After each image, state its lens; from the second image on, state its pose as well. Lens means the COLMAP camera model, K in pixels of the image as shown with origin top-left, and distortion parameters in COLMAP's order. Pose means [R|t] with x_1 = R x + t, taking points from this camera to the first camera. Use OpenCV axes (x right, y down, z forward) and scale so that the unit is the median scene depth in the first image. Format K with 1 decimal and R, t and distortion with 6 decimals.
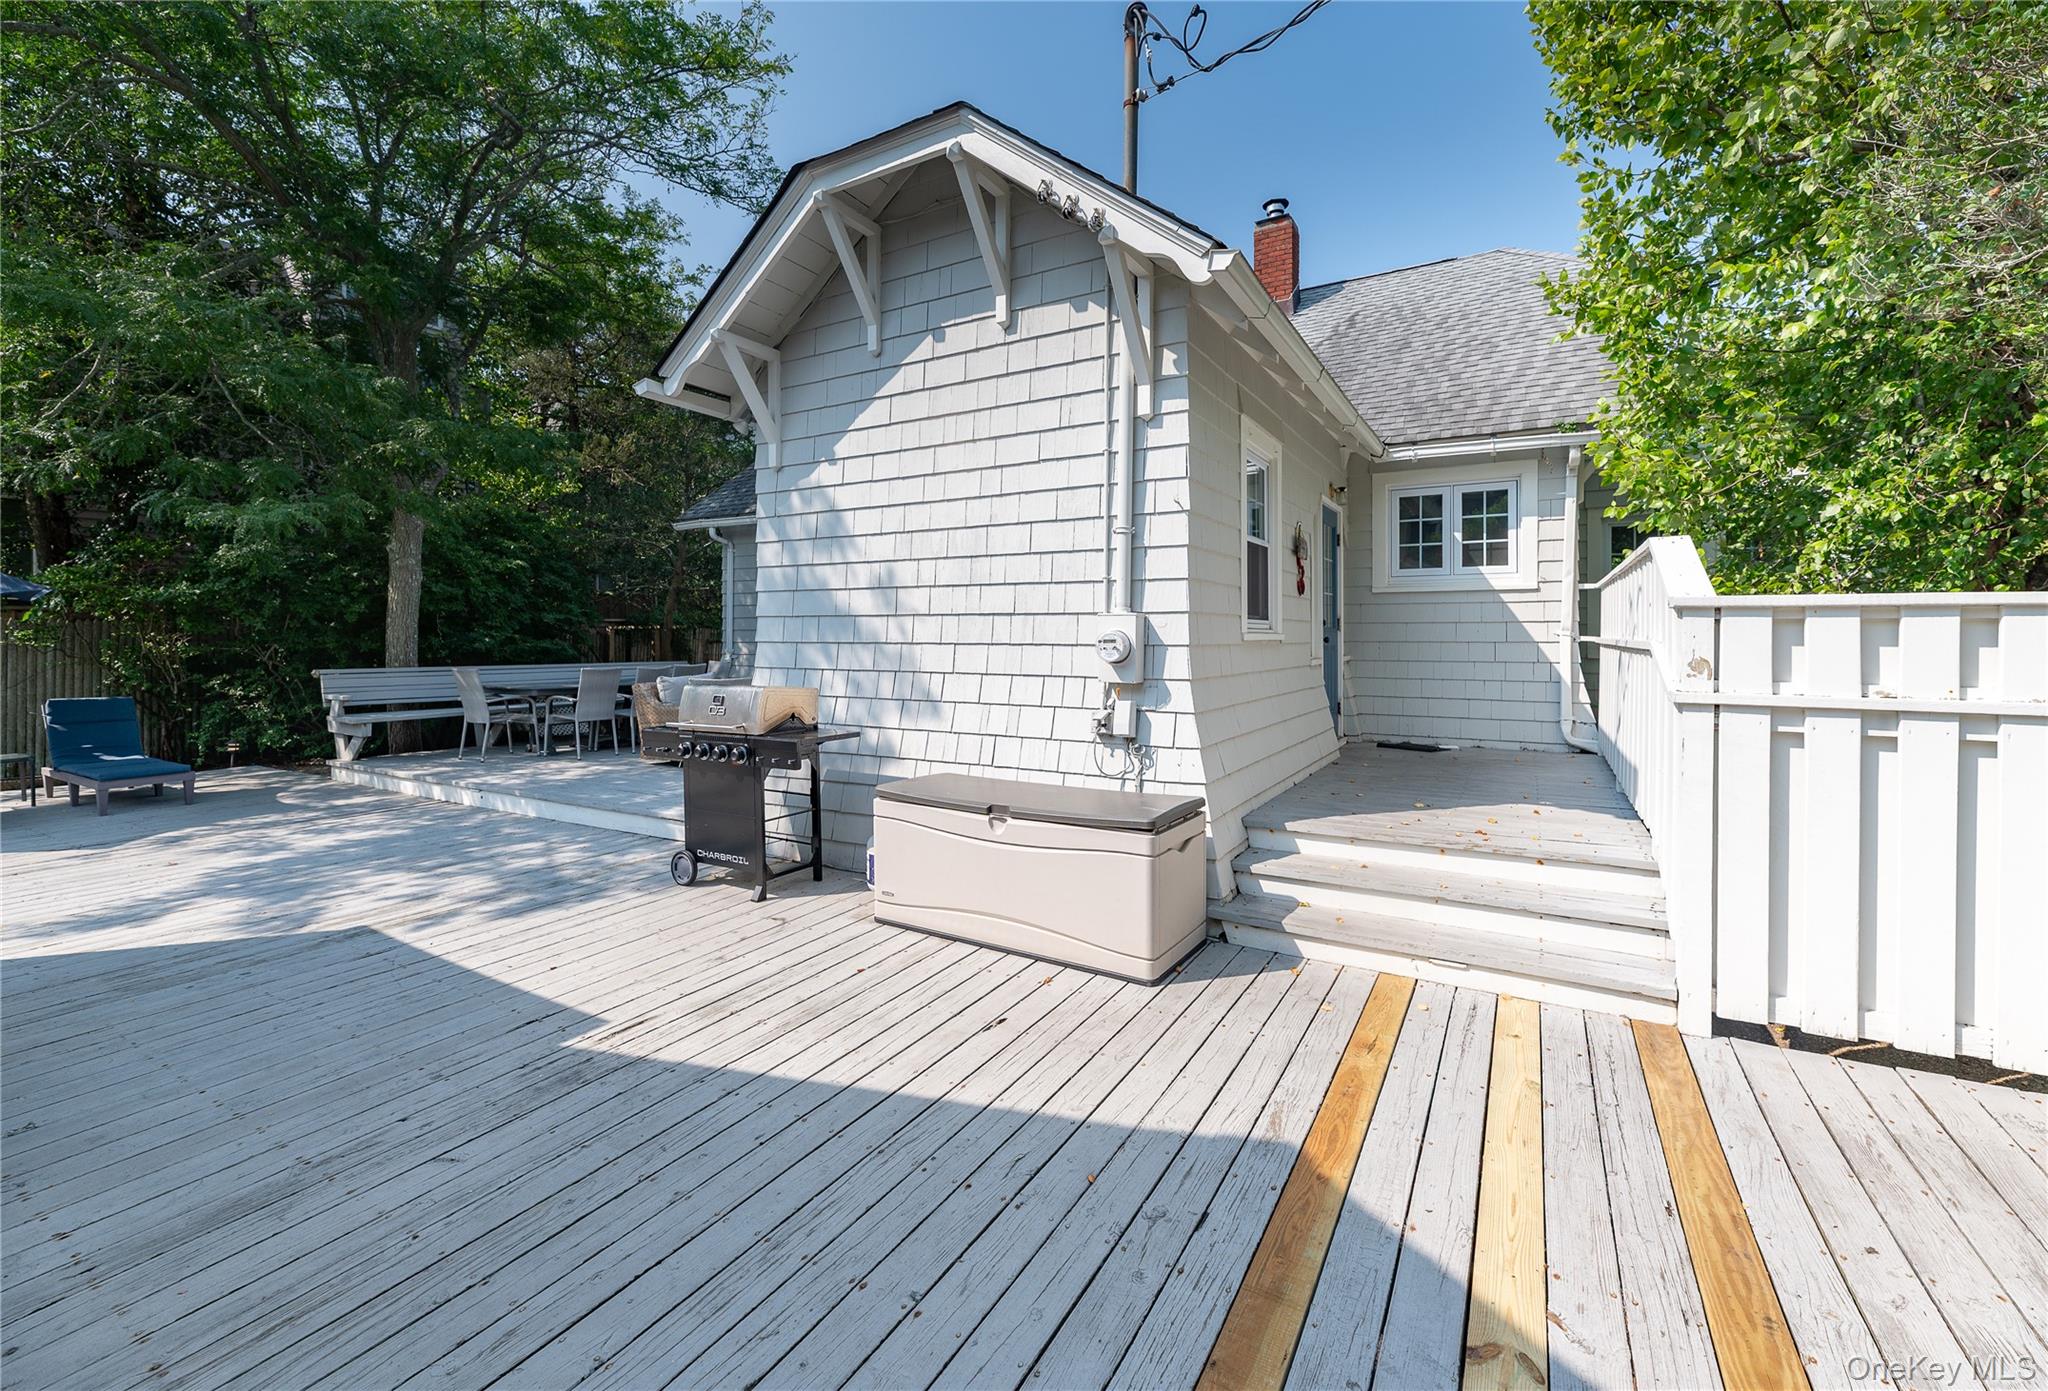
lens RADIAL K [[851.9, 0, 1040.0], [0, 851.9, 639.6], [0, 0, 1]] dist [0.001498, -0.000019]
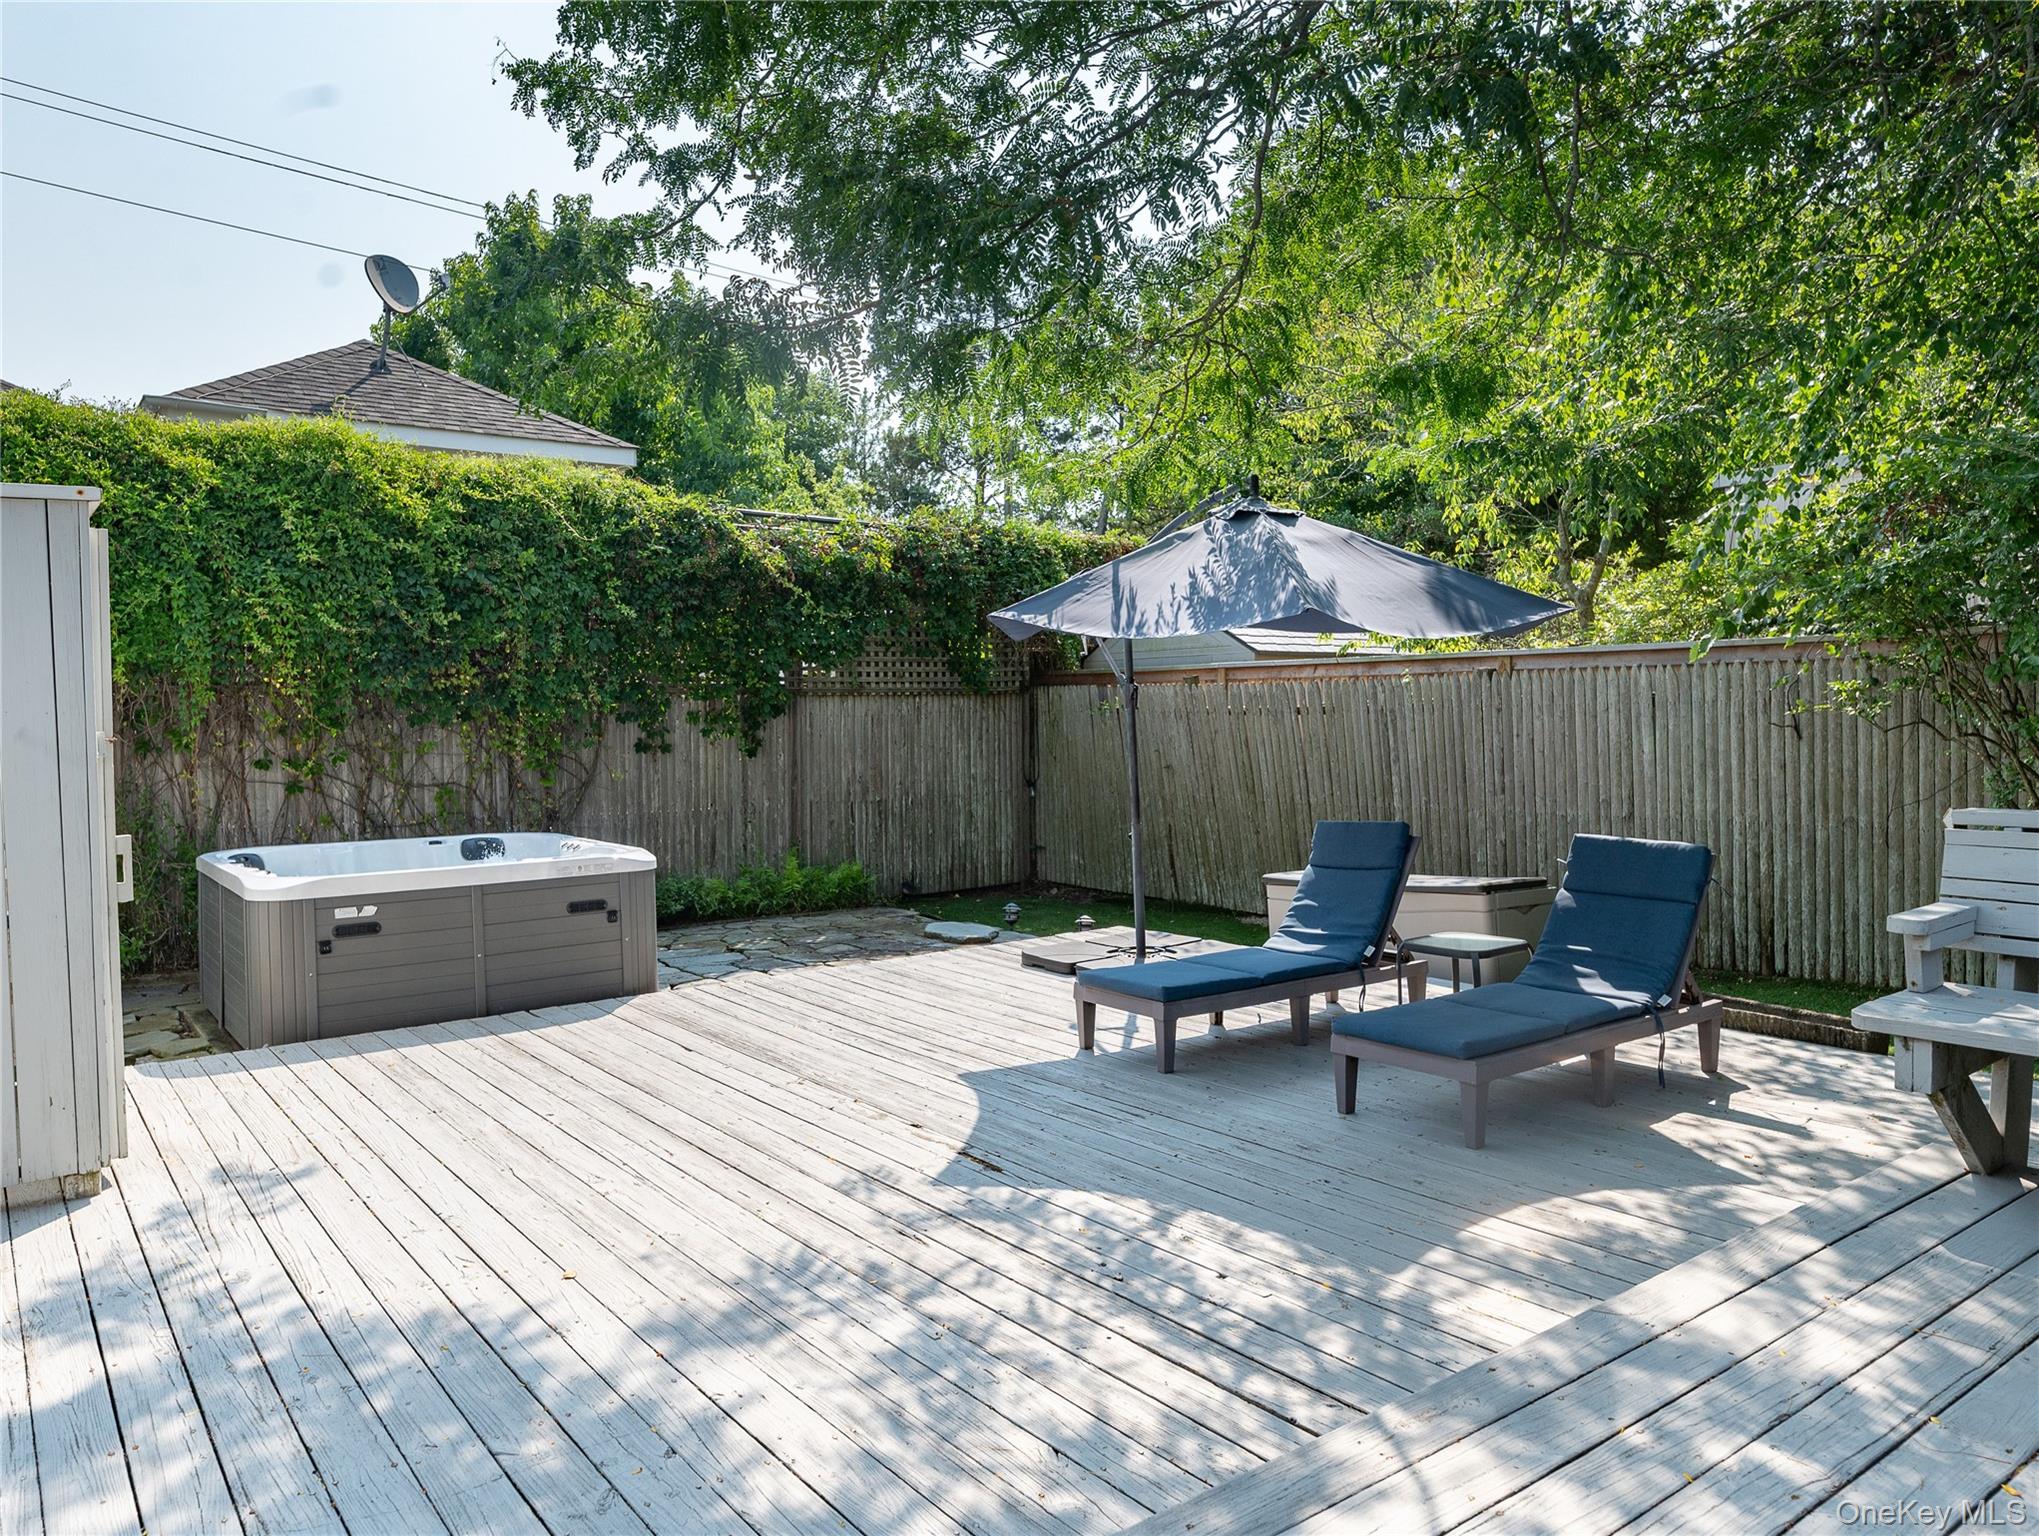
lens RADIAL K [[1394.9, 0, 944.6], [0, 1394.9, 738.2], [0, 0, 1]] dist [-0.010416, -0.004225]
pose [[-0.414574, 0.020274, -0.909790, -0.593912], [0.009088, 0.999794, 0.018139, 0.001581], [0.909970, -0.000748, -0.414673, 1.746988]]
